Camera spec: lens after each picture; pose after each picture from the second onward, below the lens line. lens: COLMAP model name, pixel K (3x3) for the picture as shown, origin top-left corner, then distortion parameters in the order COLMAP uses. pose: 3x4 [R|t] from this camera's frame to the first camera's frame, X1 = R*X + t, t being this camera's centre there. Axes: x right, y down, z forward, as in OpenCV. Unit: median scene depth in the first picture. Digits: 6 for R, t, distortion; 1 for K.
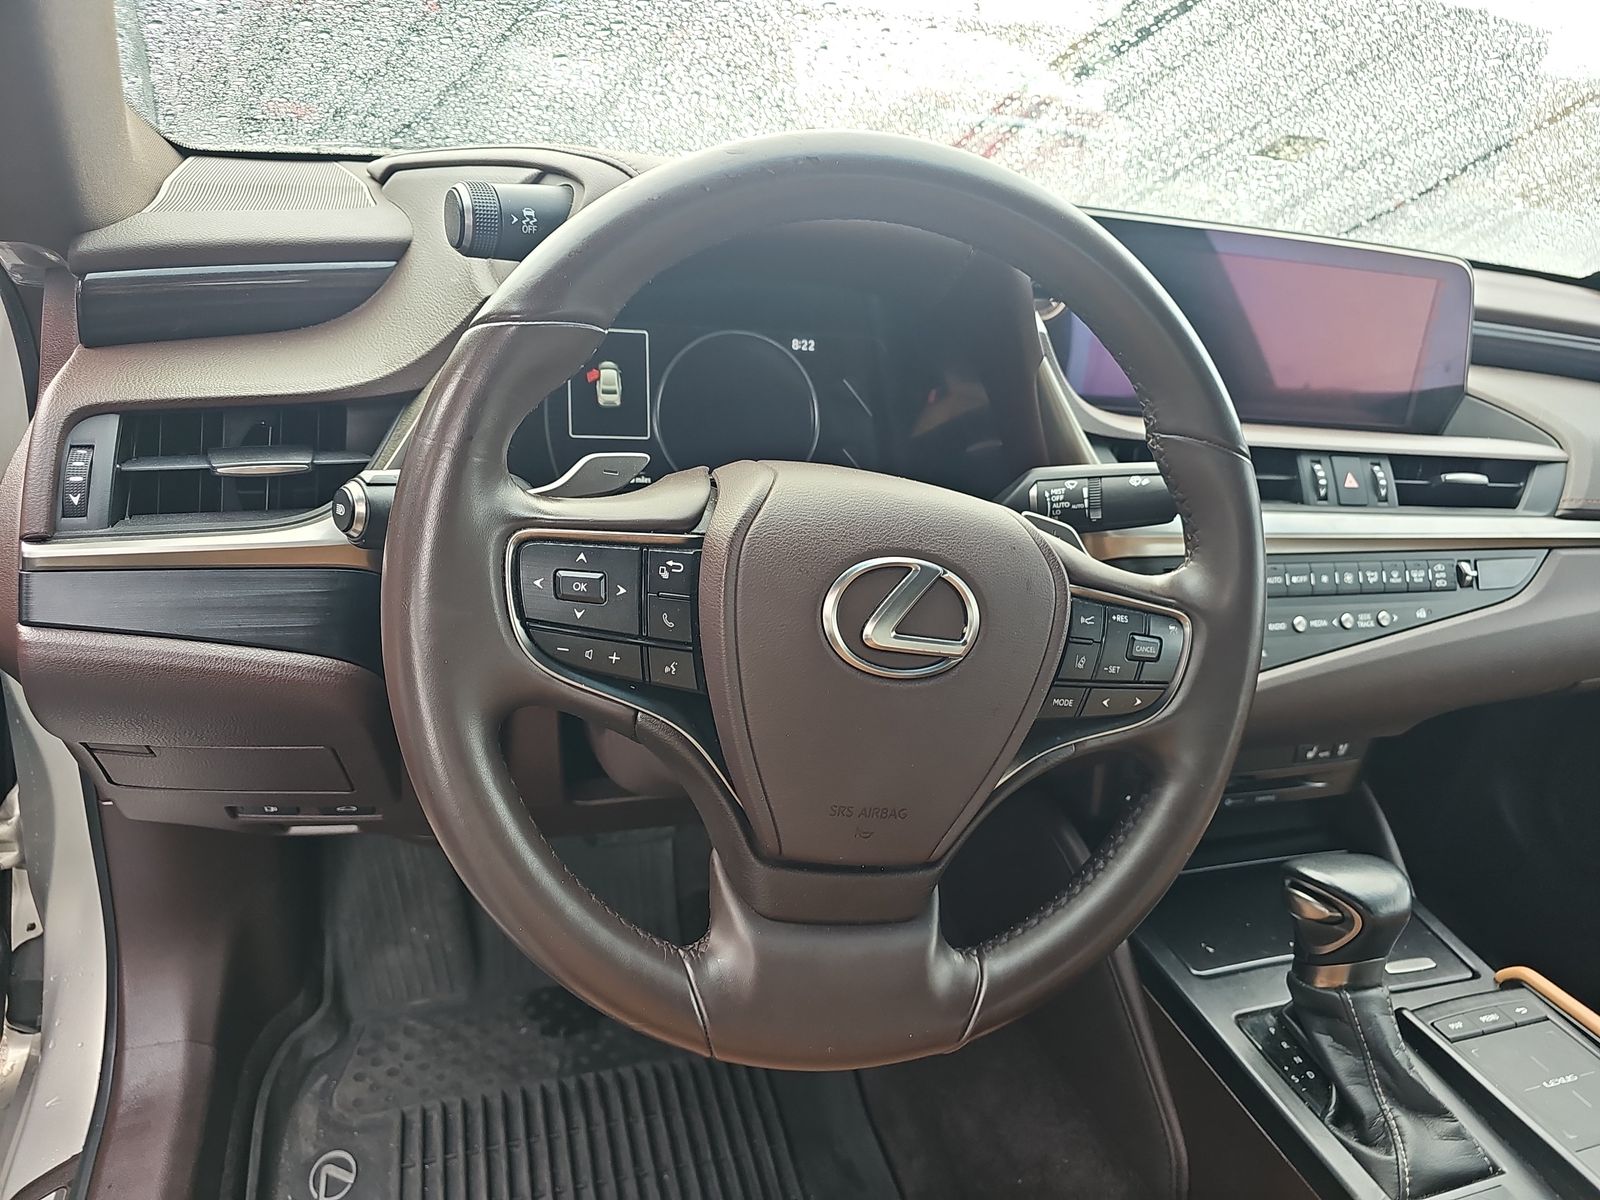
lens RADIAL K [[1079.1, 0, 816.0], [0, 1079.1, 605.0], [0, 0, 1]] dist [0.027533, -0.021510]
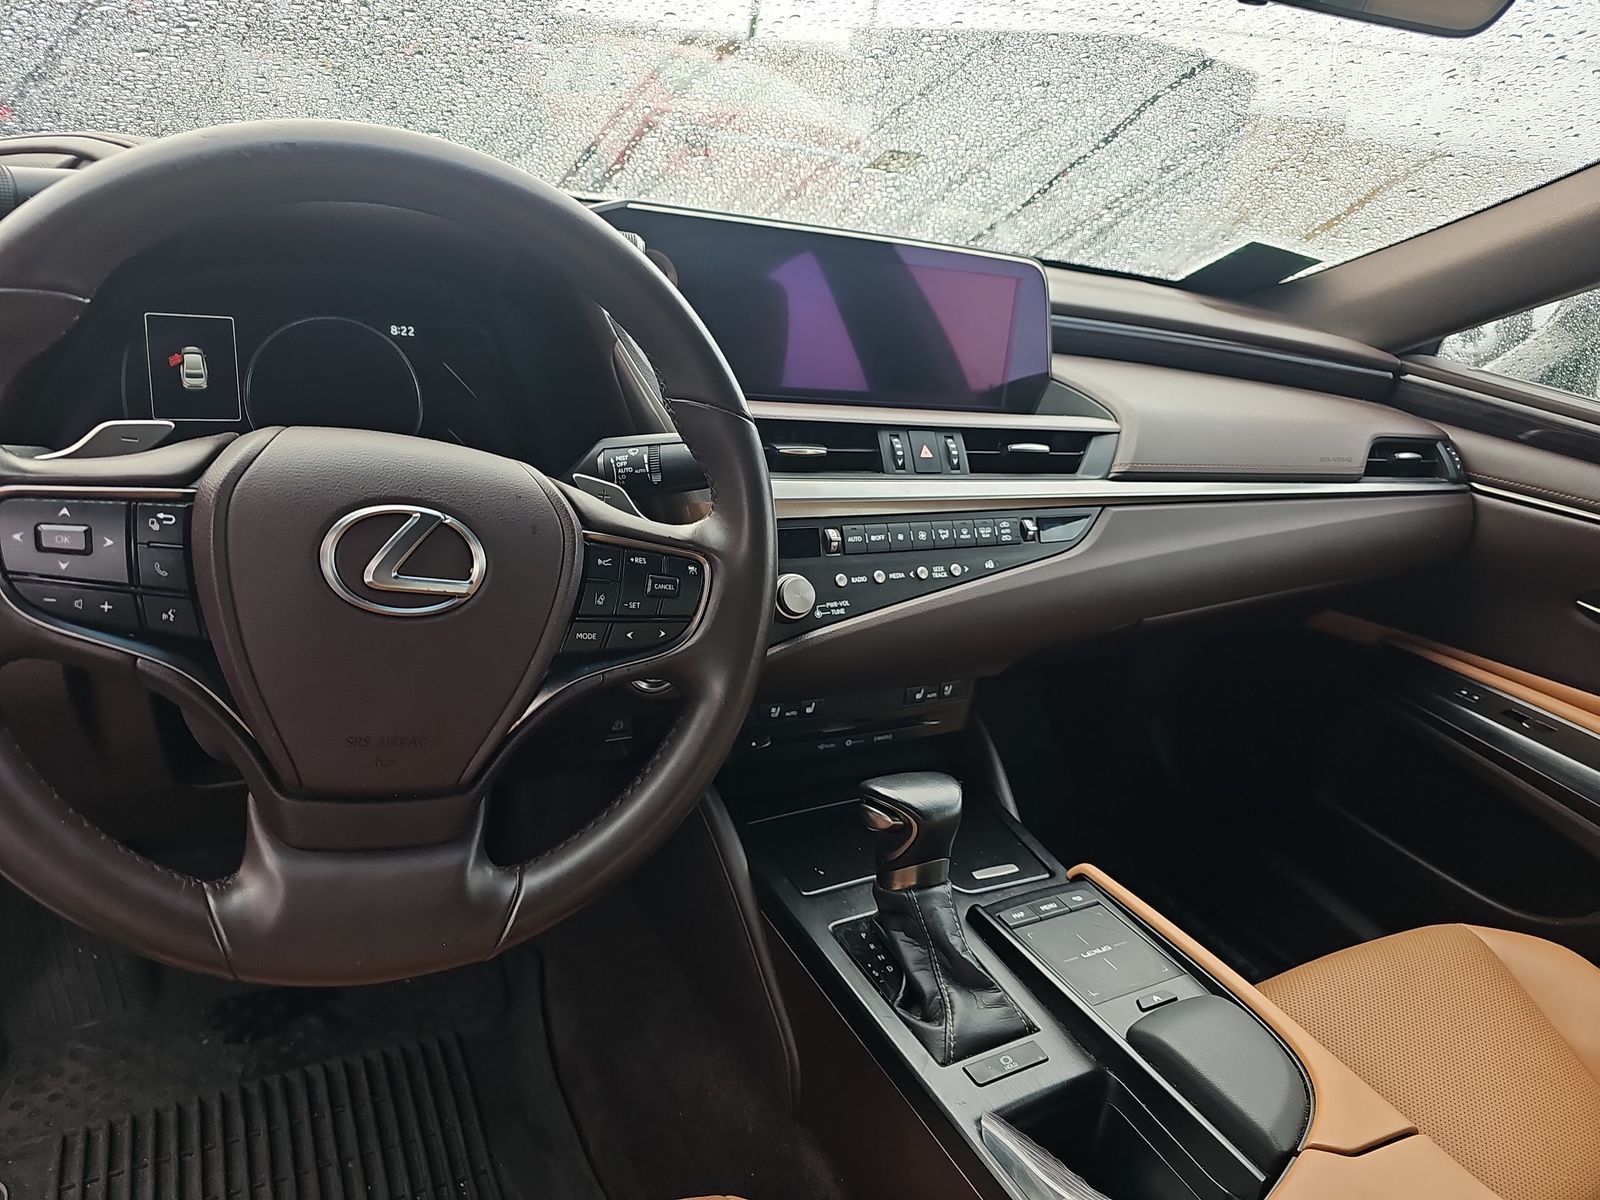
lens RADIAL K [[1069.4, 0, 802.3], [0, 1069.4, 599.2], [0, 0, 1]] dist [0.053798, -0.044329]
pose [[0.985737, -0.047421, 0.161474, 0.196186], [0.050391, 0.998627, -0.014347, 0.056951], [-0.160572, 0.022279, 0.986773, -0.099125]]
